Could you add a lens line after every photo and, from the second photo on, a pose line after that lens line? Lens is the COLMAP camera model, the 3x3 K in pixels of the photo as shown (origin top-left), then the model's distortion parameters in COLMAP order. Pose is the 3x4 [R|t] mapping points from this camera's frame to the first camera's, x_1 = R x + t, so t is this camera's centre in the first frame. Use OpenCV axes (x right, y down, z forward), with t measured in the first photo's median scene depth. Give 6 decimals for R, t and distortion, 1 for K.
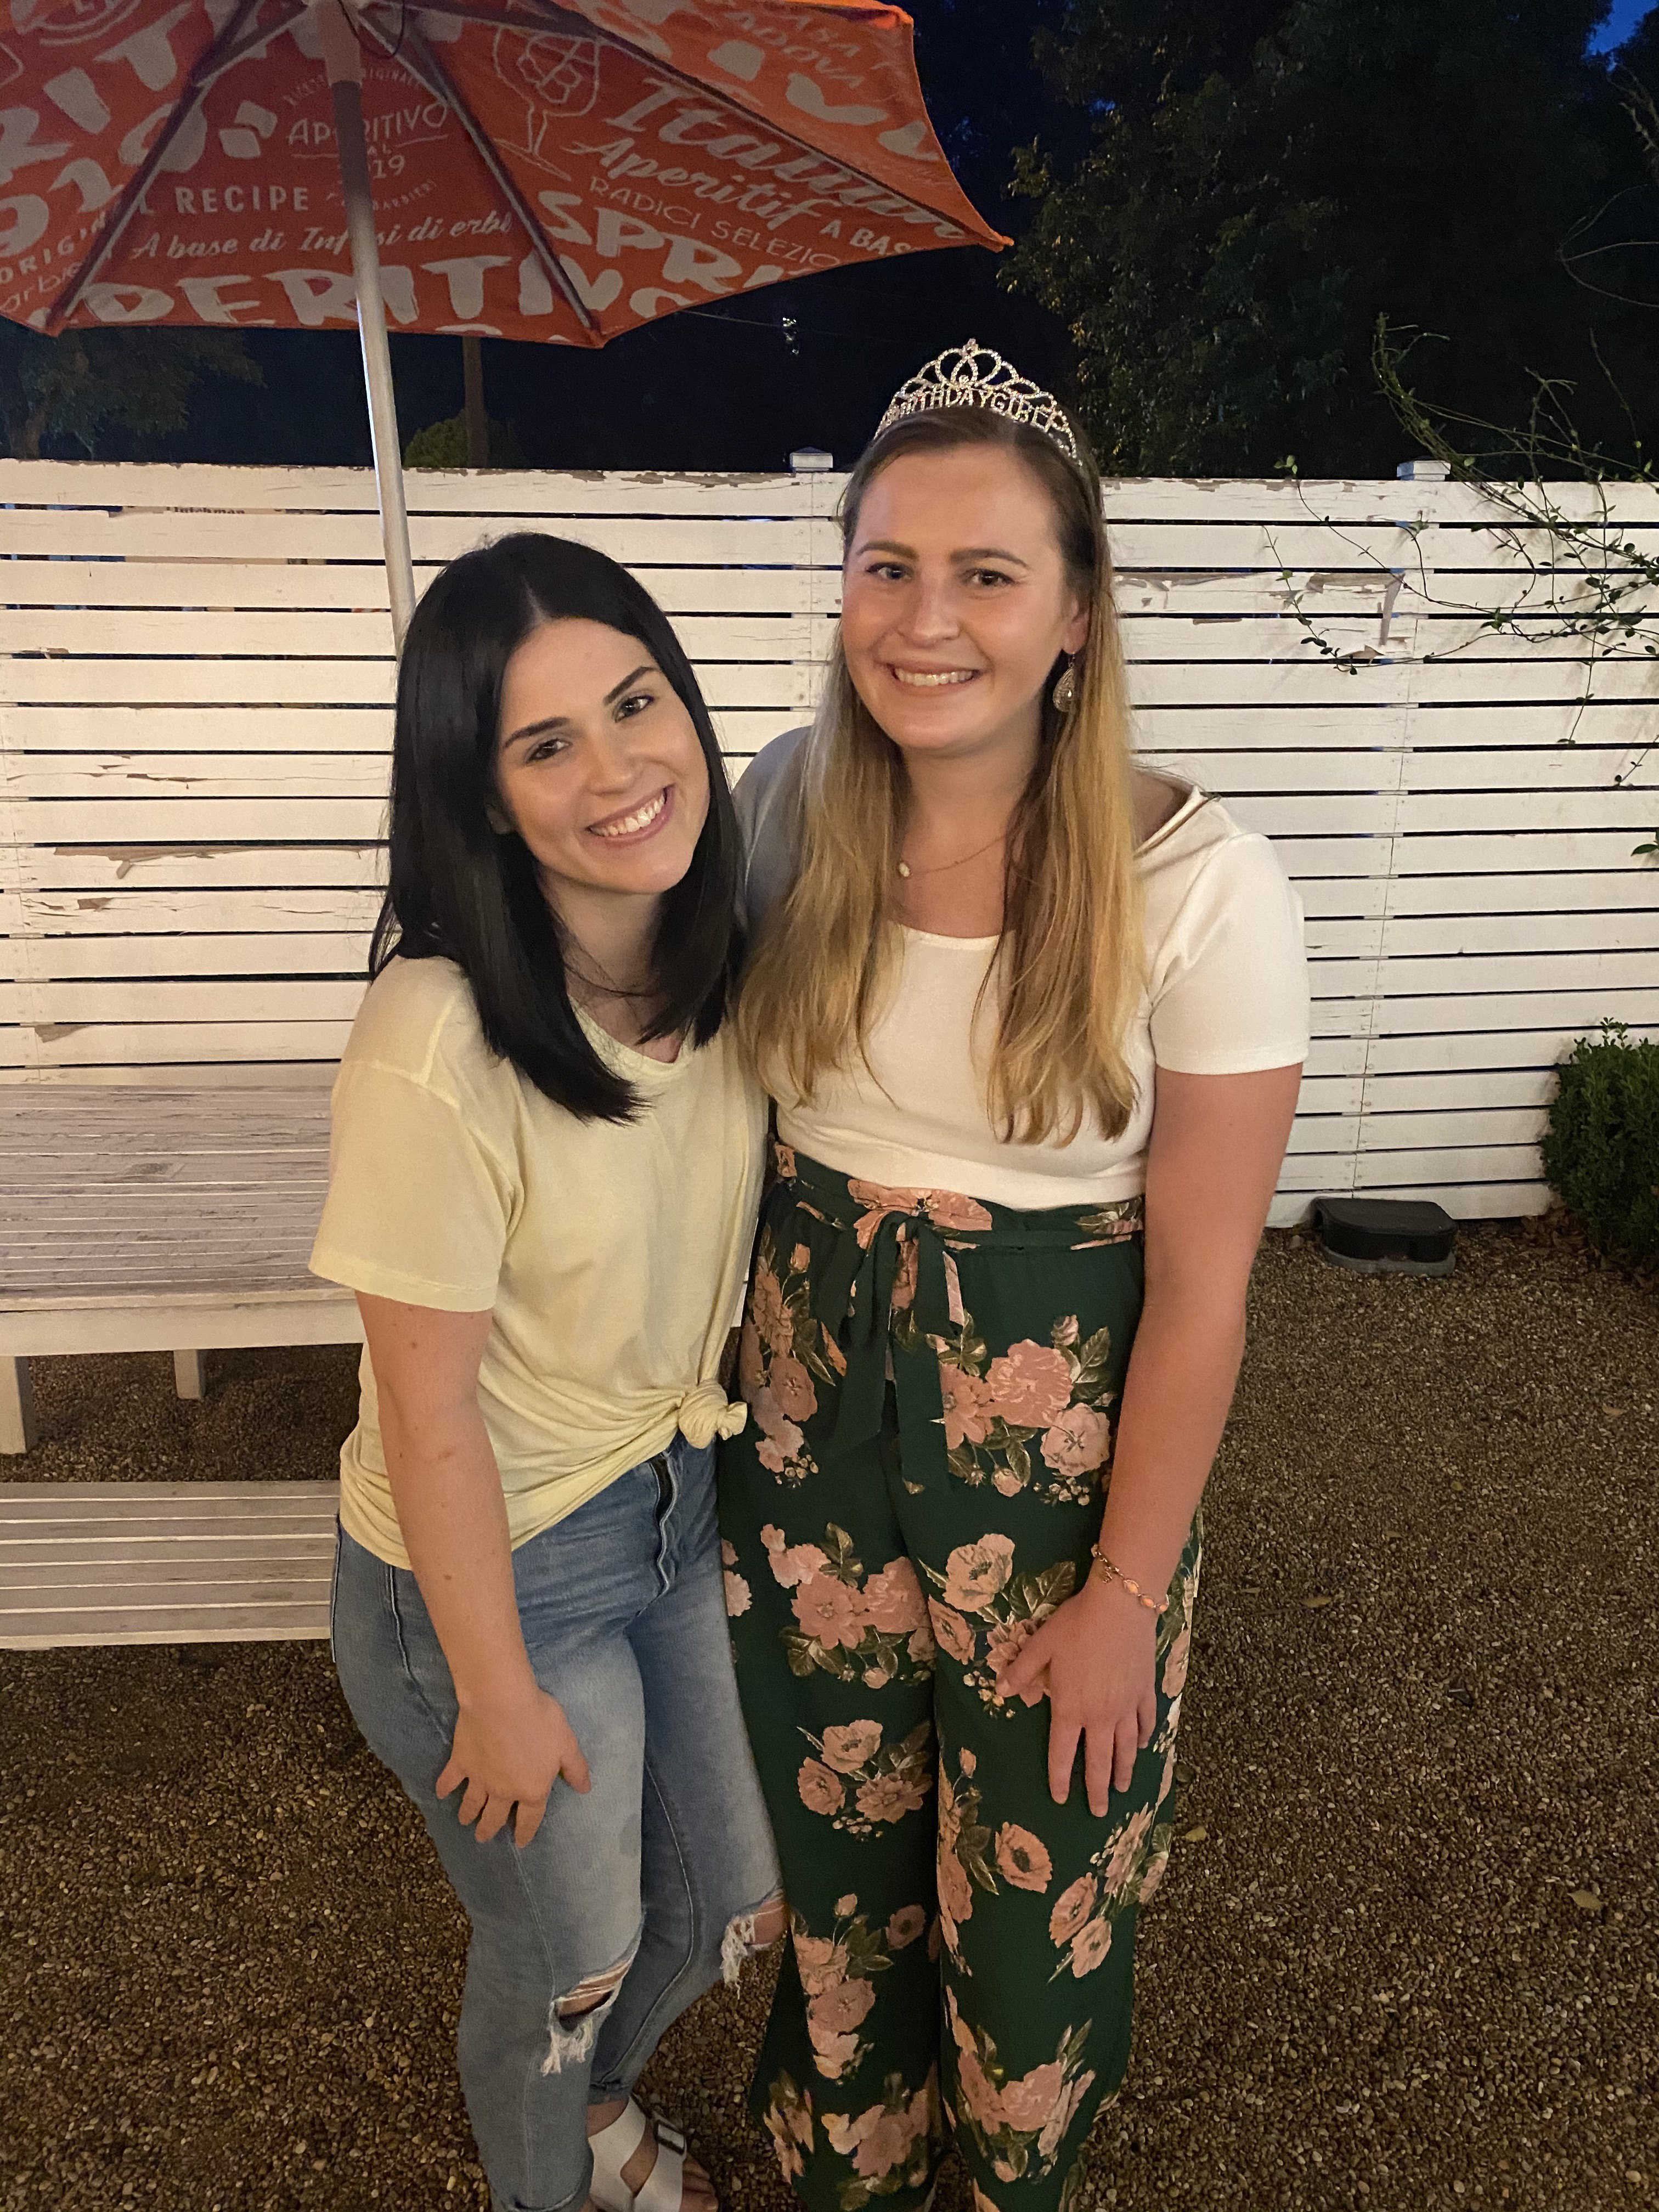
lens RADIAL K [[1680.3, 0, 829.5], [0, 1680.3, 1106.0], [0, 0, 1]] dist [0.001074, 0.003747]
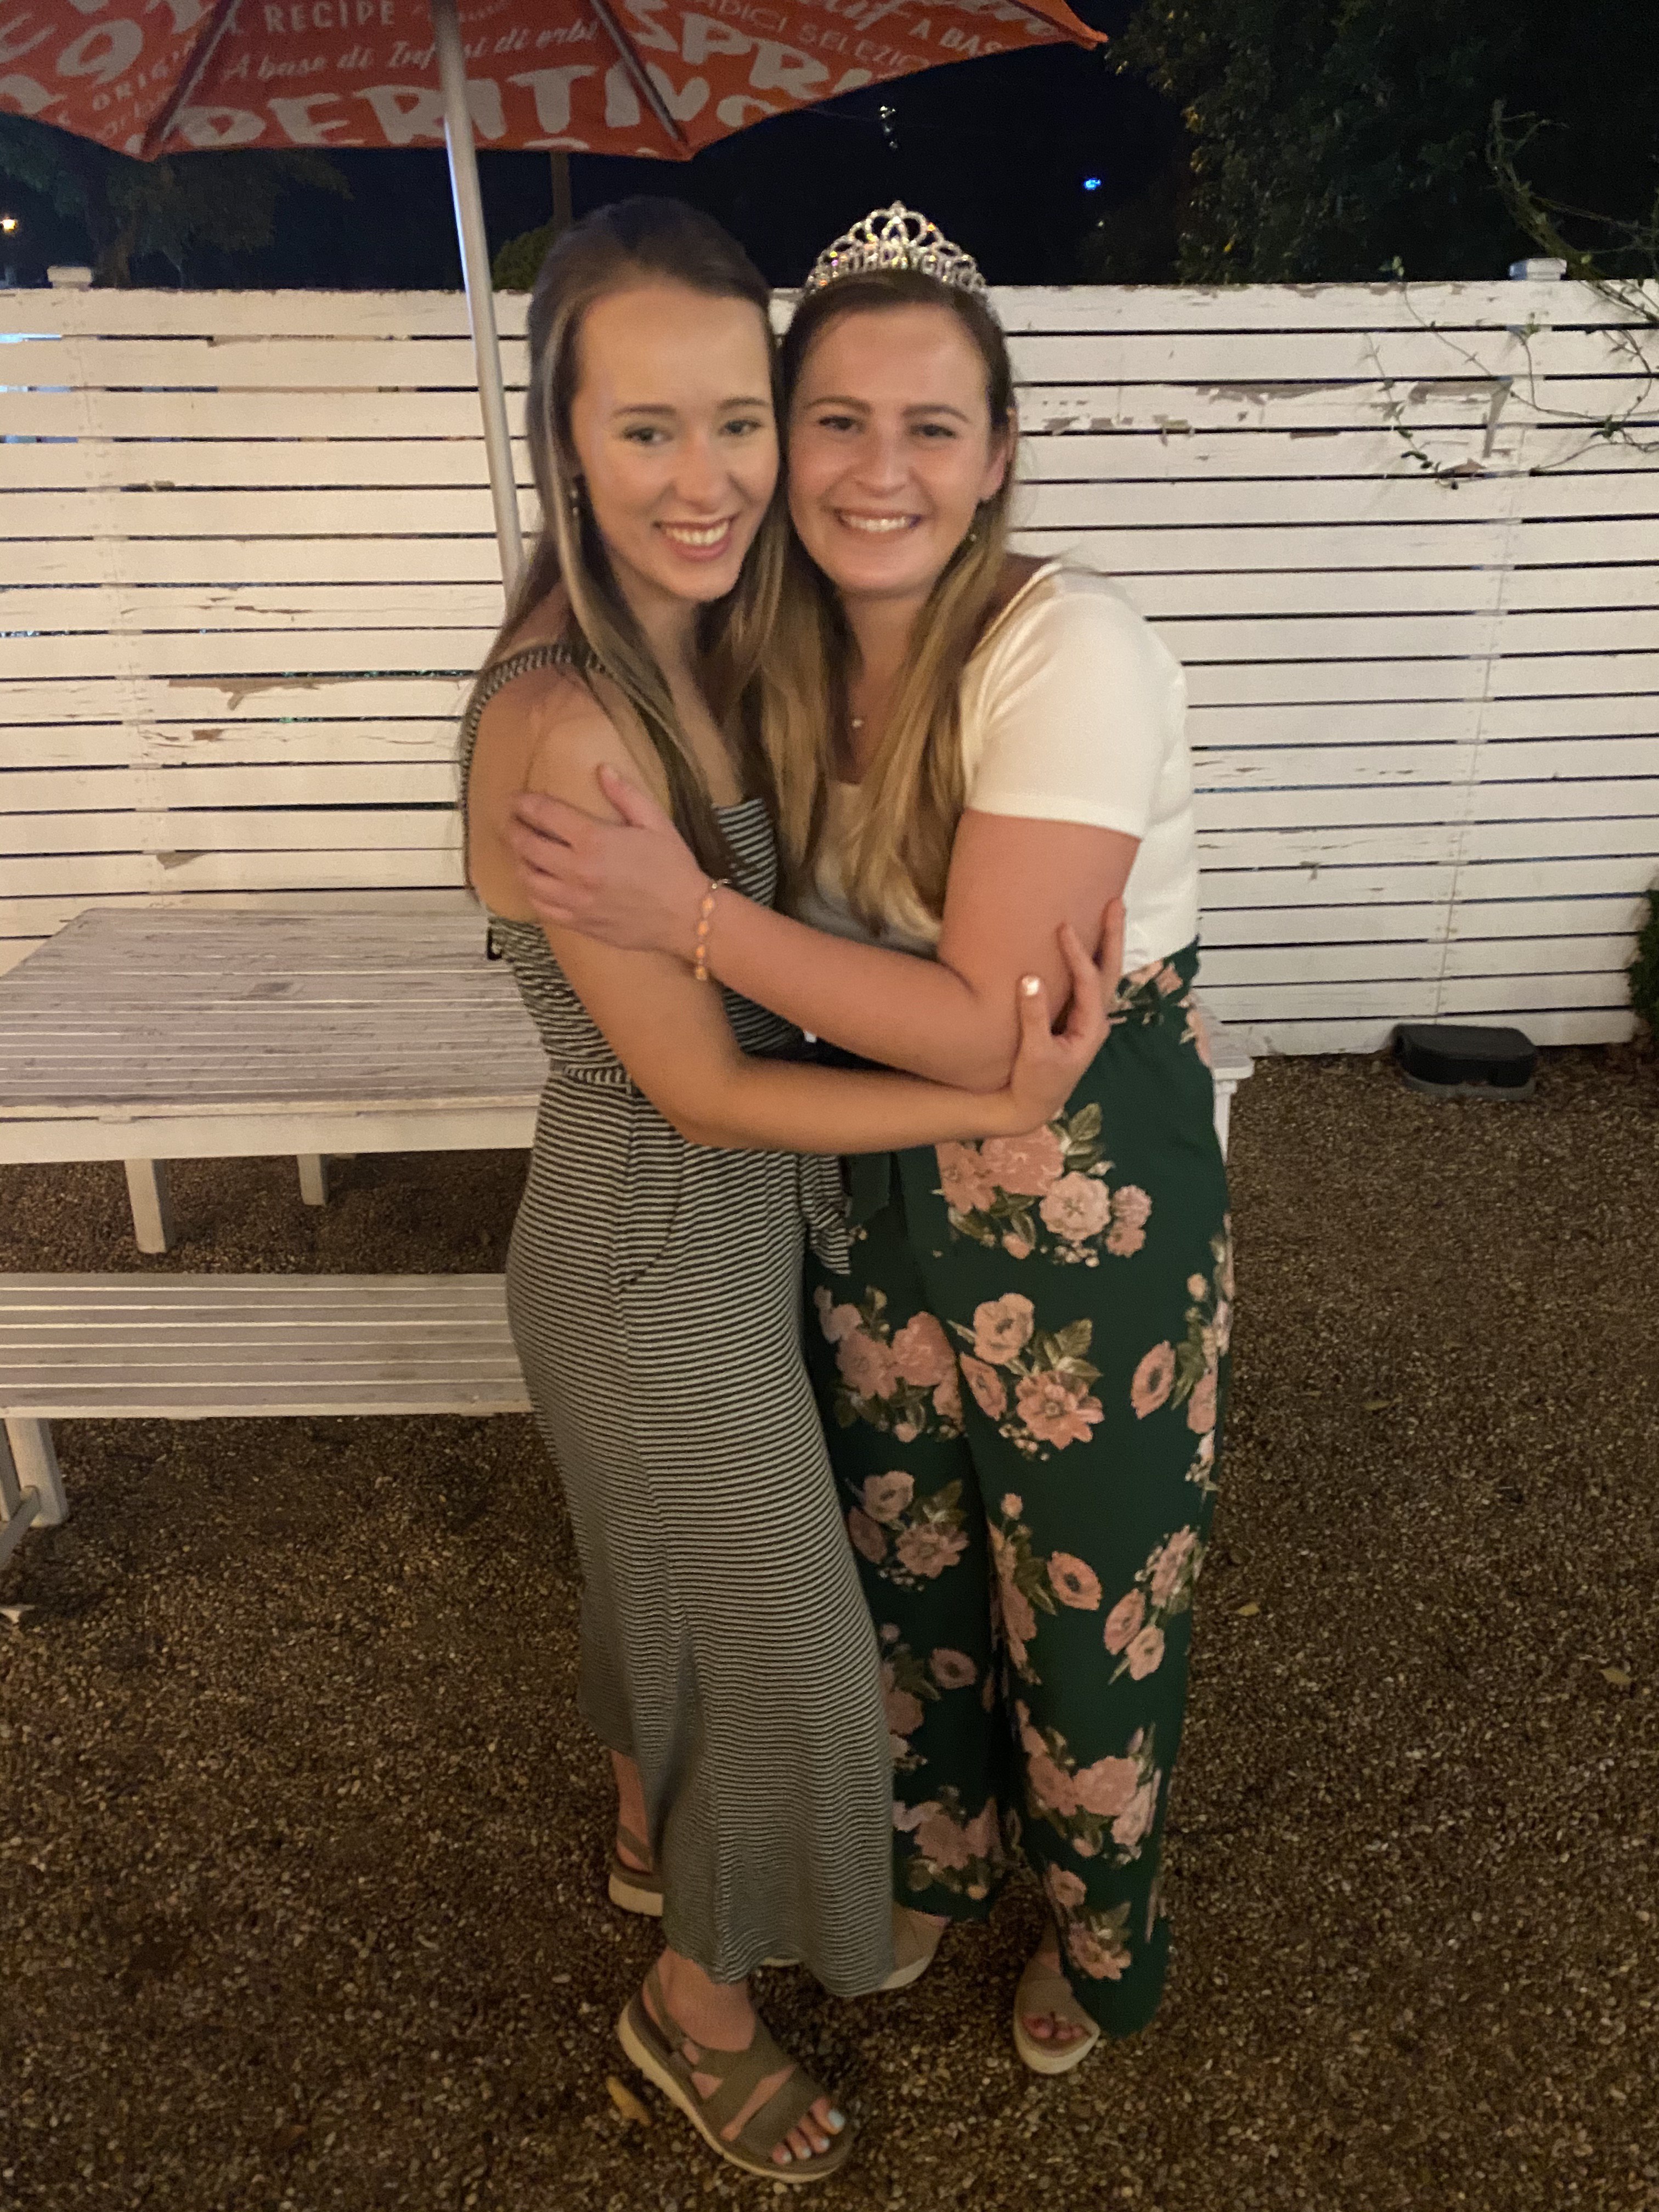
lens RADIAL K [[1664.8, 0, 829.5], [0, 1664.8, 1106.0], [0, 0, 1]] dist [0.012450, -0.008107]
pose [[0.998395, 0.006850, -0.056221, 0.007526], [-0.001195, 0.994987, 0.099997, 0.006142], [0.056624, -0.099769, 0.993398, -0.034904]]
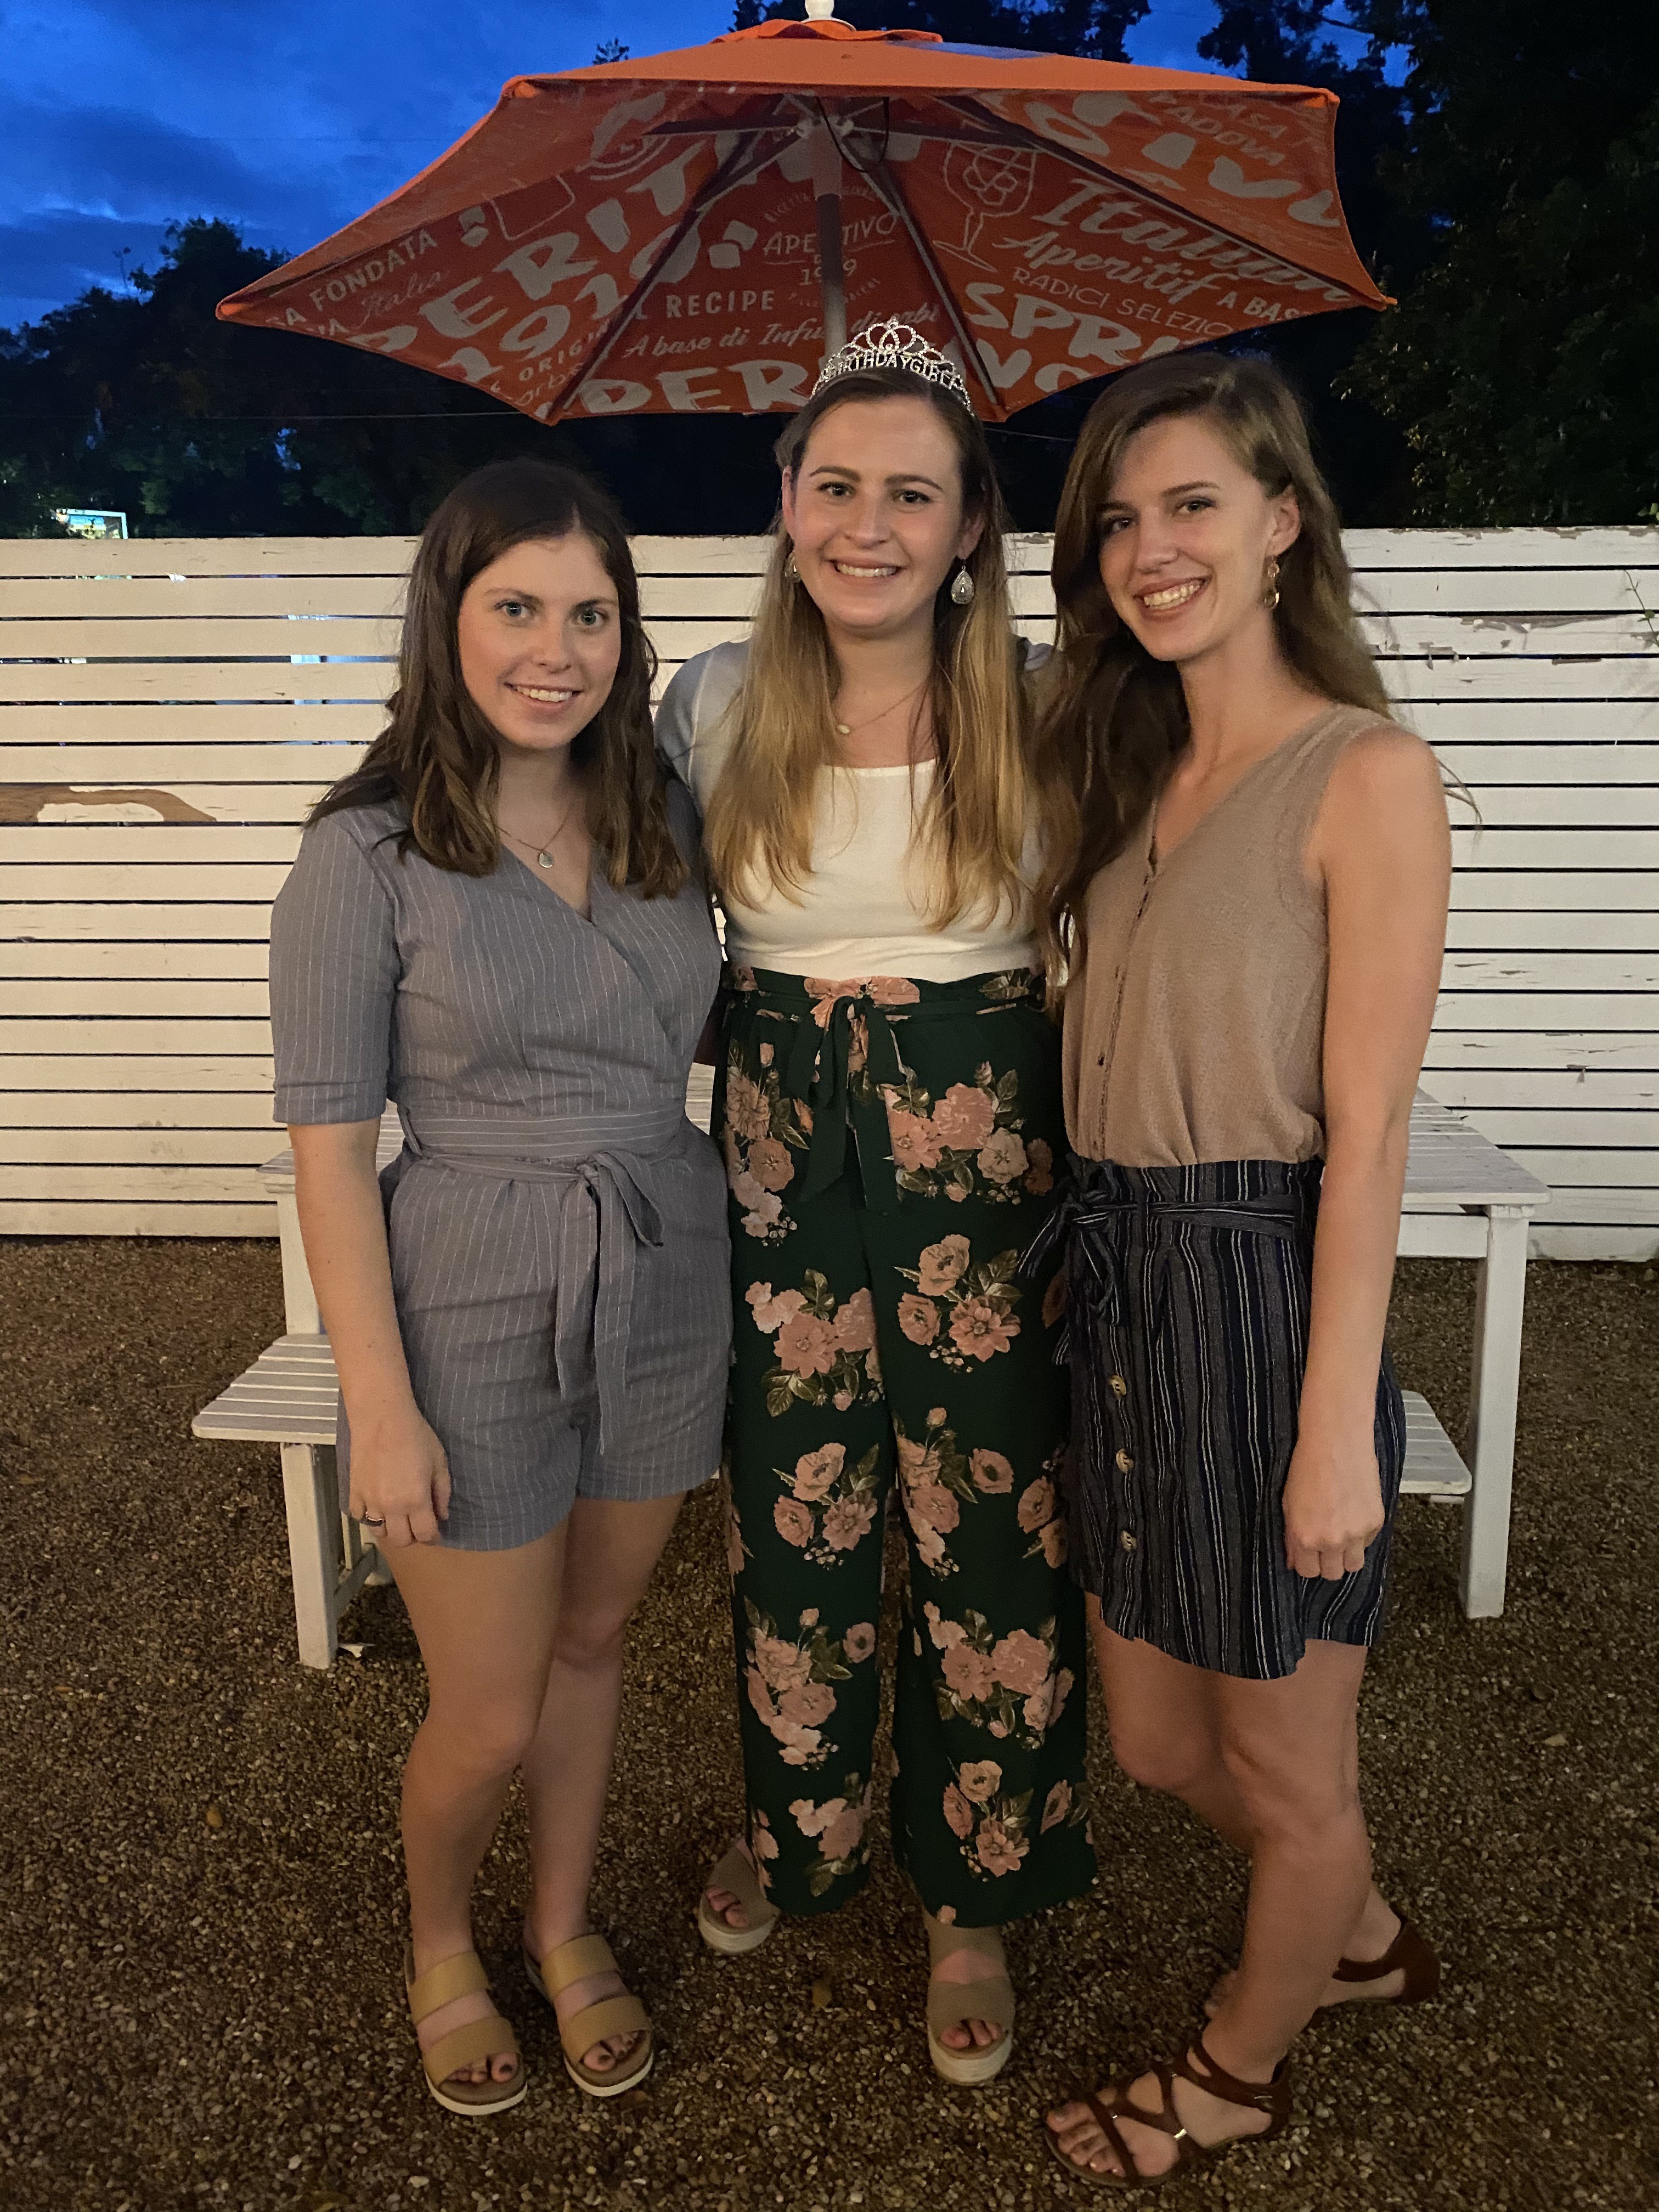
lens RADIAL K [[1687.1, 0, 829.5], [0, 1687.1, 1106.0], [0, 0, 1]] dist [0.011334, -0.014080]
pose [[0.984299, 0.030485, -0.173858, -0.049266], [-0.042231, 0.997039, -0.064263, 0.104930], [0.171385, 0.070597, 0.982672, -0.126666]]
